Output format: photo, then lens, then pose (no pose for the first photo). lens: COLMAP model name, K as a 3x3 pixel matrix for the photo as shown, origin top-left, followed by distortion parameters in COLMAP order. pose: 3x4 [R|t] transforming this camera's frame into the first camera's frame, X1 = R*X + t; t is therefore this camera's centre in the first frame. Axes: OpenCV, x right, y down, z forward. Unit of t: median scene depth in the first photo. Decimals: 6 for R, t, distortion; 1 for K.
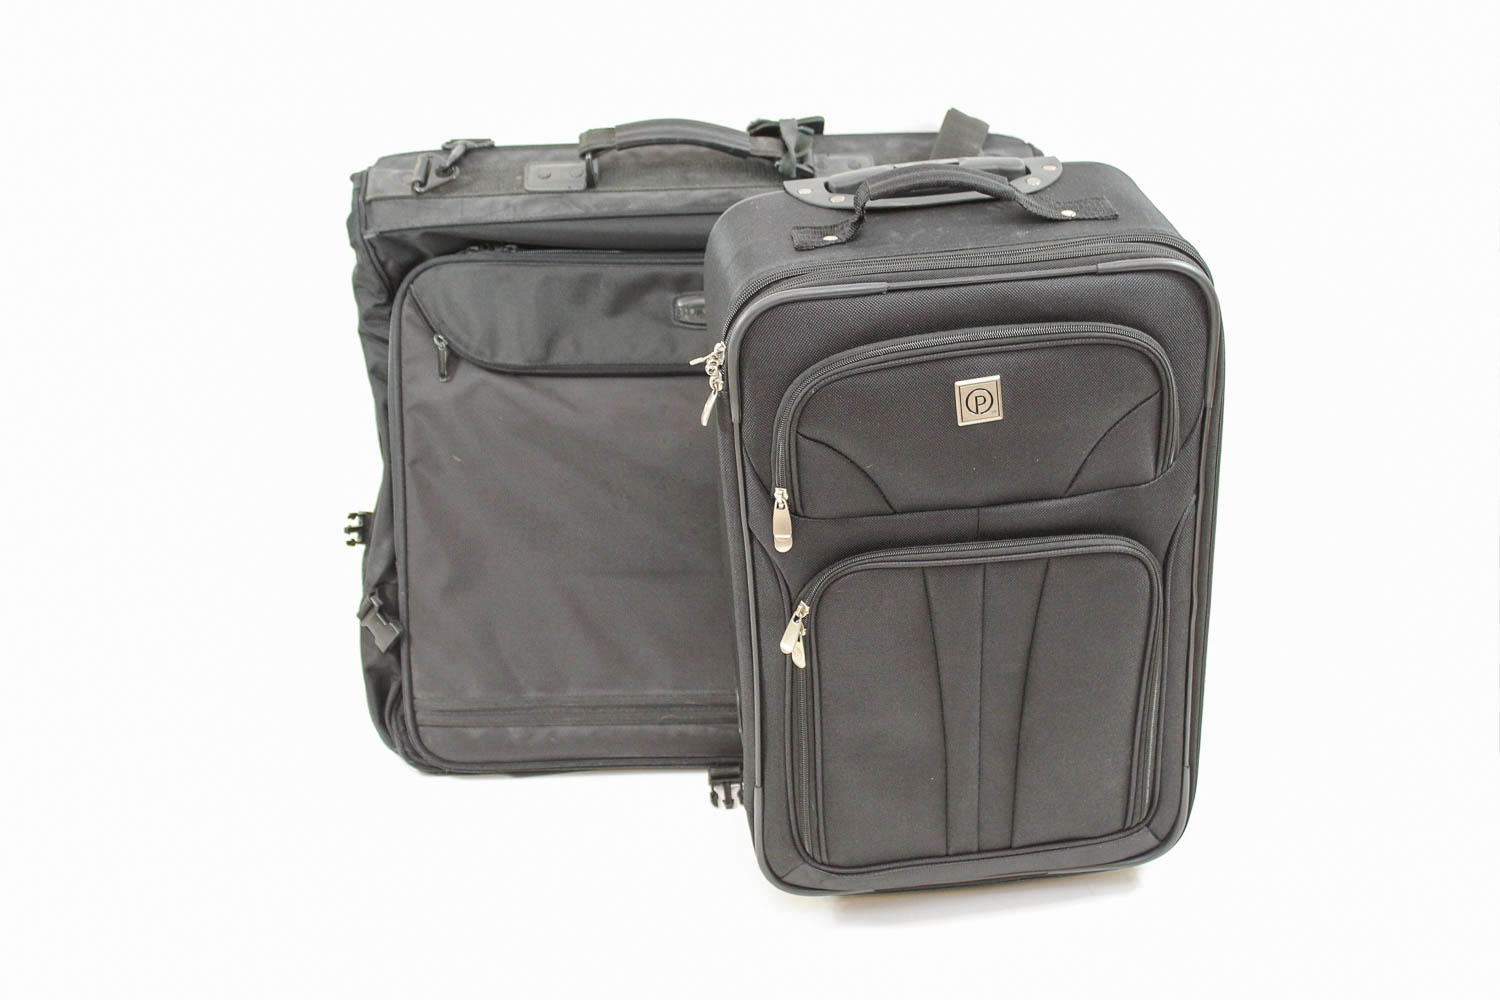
lens RADIAL K [[2191.6, 0, 753.6], [0, 2191.6, 487.4], [0, 0, 1]] dist [-0.027324, 0.000000]
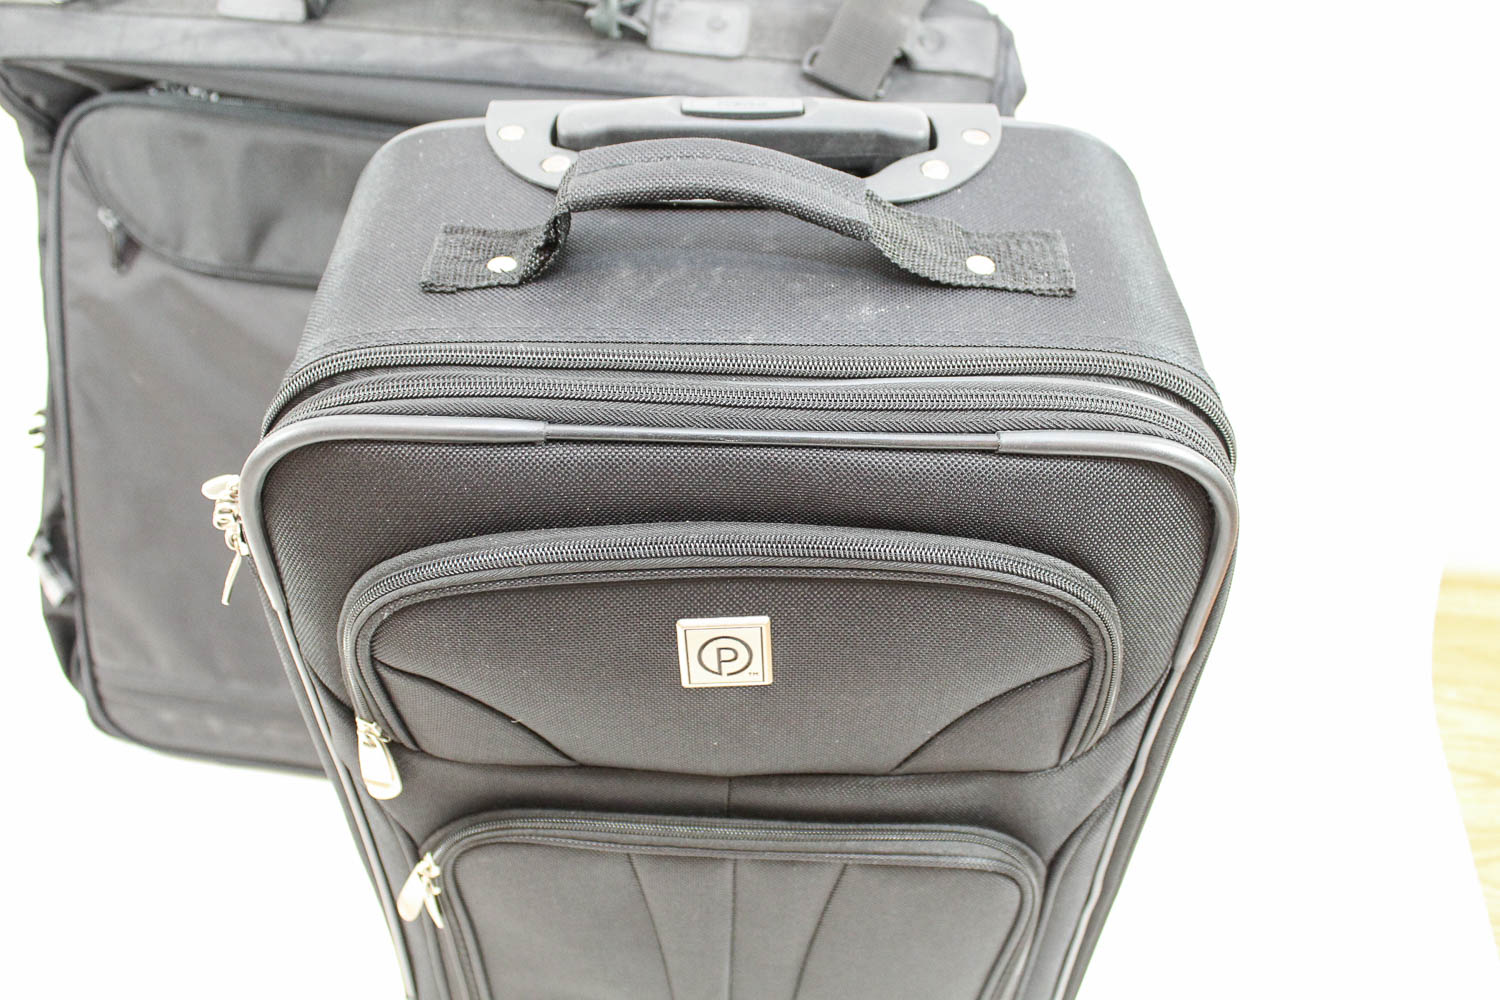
lens RADIAL K [[1494.5, 0, 747.9], [0, 1494.5, 503.3], [0, 0, 1]] dist [-0.076559, 0.000000]
pose [[0.989351, 0.136826, -0.049638, 0.110012], [-0.117874, 0.953253, 0.278234, -0.154685], [0.085388, -0.269420, 0.959230, 0.619596]]
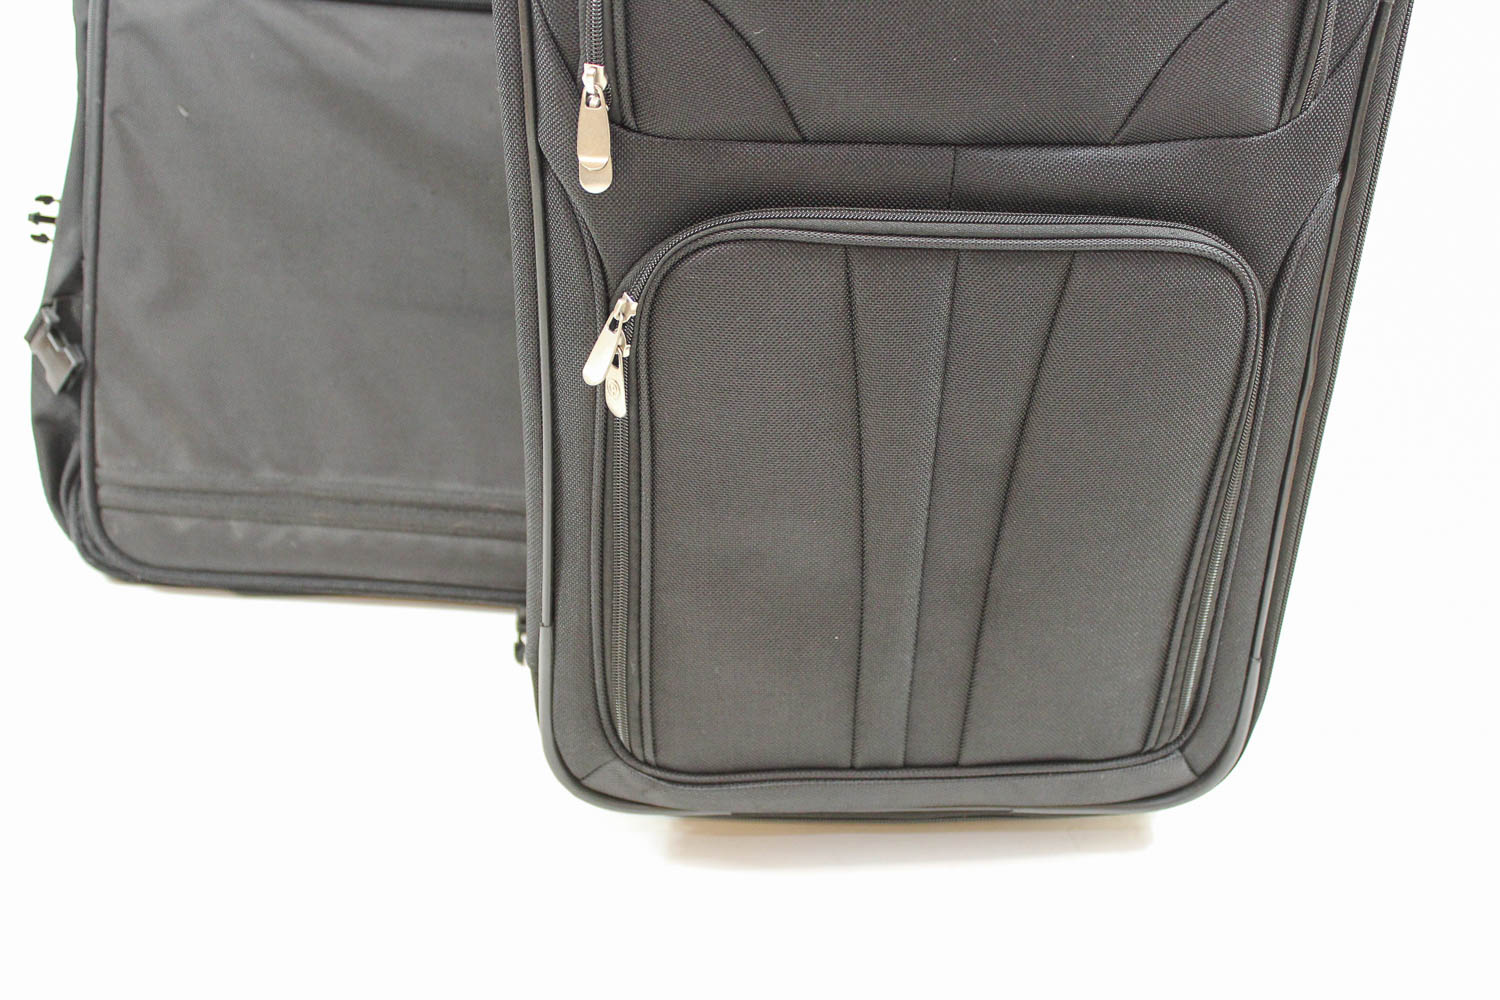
lens RADIAL K [[1863.5, 0, 749.6], [0, 1863.5, 510.7], [0, 0, 1]] dist [-0.050268, 0.000000]
pose [[0.996006, 0.089080, -0.006067, 0.058747], [-0.088810, 0.995414, 0.035547, 0.083858], [0.009205, -0.034866, 0.999350, 0.501847]]
